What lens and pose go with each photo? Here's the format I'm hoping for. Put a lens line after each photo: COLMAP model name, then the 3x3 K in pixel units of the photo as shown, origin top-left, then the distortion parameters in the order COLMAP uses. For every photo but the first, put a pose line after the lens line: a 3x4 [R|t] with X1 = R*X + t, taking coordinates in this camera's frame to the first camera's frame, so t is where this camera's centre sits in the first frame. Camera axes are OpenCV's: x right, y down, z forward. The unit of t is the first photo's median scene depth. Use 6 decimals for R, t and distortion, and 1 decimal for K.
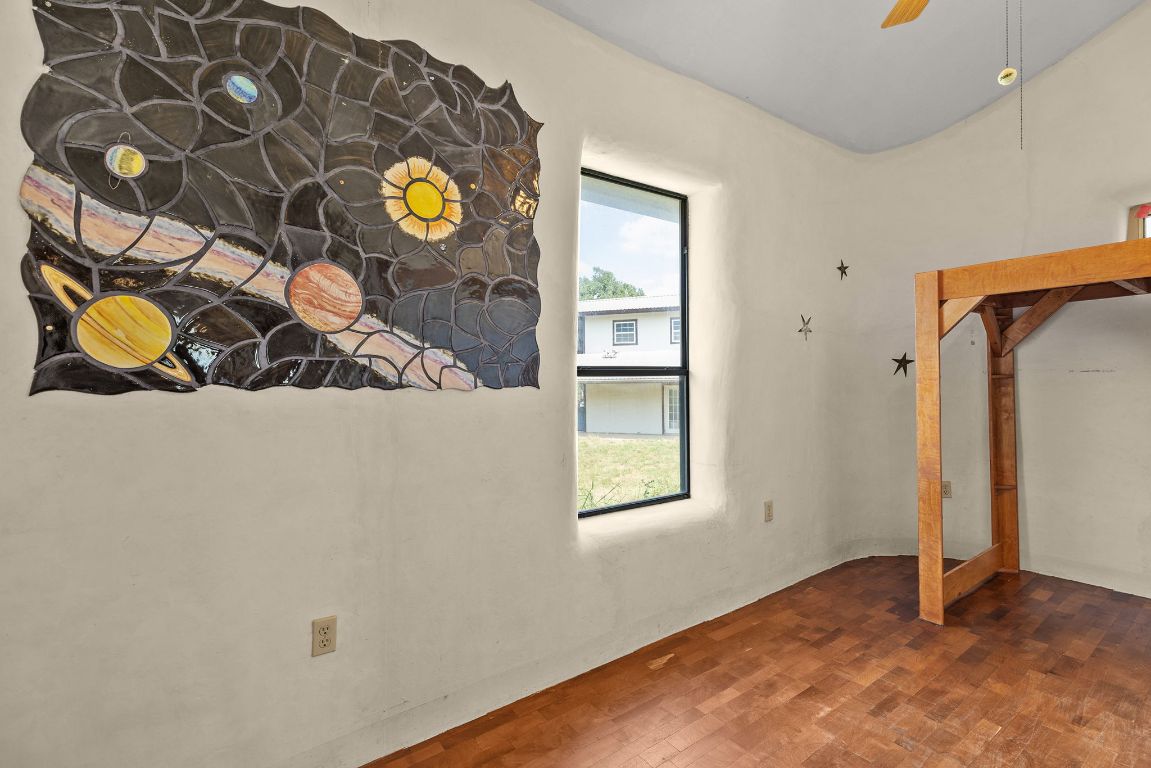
lens RADIAL K [[518.3, 0, 575.4], [0, 518.3, 379.8], [0, 0, 1]] dist [0.003349, 0.000837]
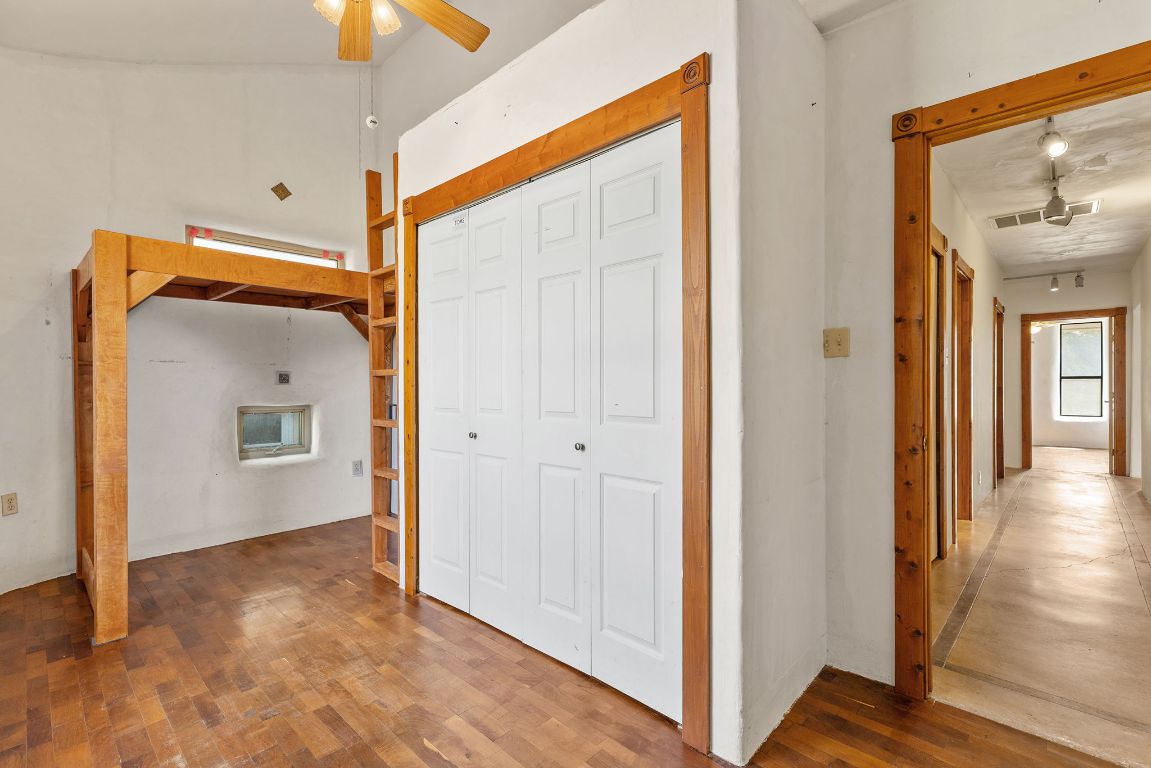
lens RADIAL K [[518.3, 0, 577.7], [0, 518.3, 390.4], [0, 0, 1]] dist [0.003349, 0.000837]
pose [[-0.199218, 0.003840, 0.979948, -0.330380], [0.001068, 0.999993, -0.003702, 0.060860], [-0.979955, 0.000309, -0.199221, 0.444555]]
